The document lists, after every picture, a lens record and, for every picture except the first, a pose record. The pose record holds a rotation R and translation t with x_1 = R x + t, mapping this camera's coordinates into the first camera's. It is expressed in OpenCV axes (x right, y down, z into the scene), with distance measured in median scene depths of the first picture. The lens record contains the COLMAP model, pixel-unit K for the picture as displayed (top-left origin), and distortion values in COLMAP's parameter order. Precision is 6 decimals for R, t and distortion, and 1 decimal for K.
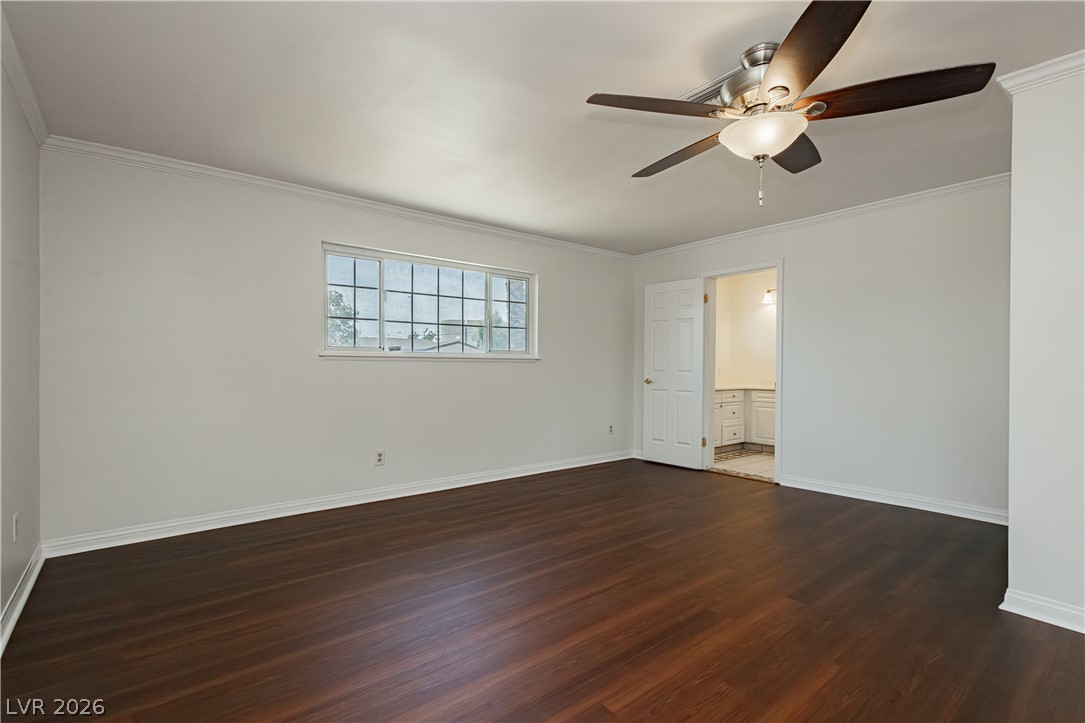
lens RADIAL K [[497.6, 0, 538.6], [0, 497.6, 361.2], [0, 0, 1]] dist [0.003776, 0.000421]
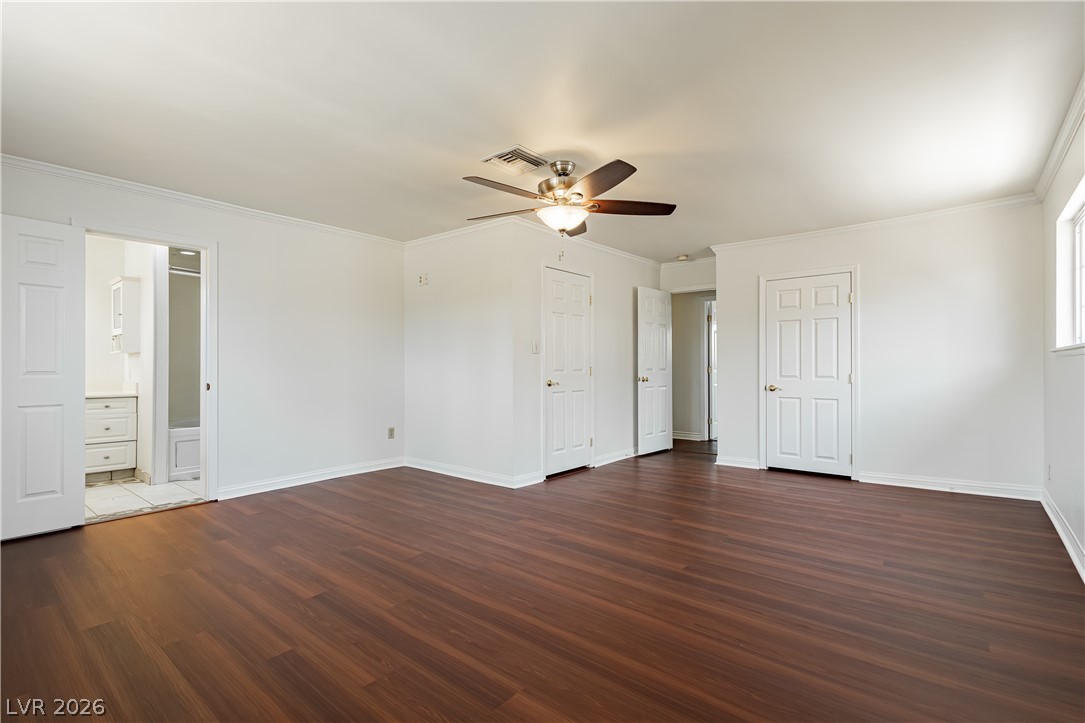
lens RADIAL K [[497.6, 0, 538.6], [0, 497.6, 361.2], [0, 0, 1]] dist [0.003776, 0.000421]
pose [[-0.178026, 0.003991, 0.984018, -0.719495], [-0.001819, 0.999989, -0.004385, 0.013172], [-0.984024, -0.002571, -0.178017, 0.922806]]
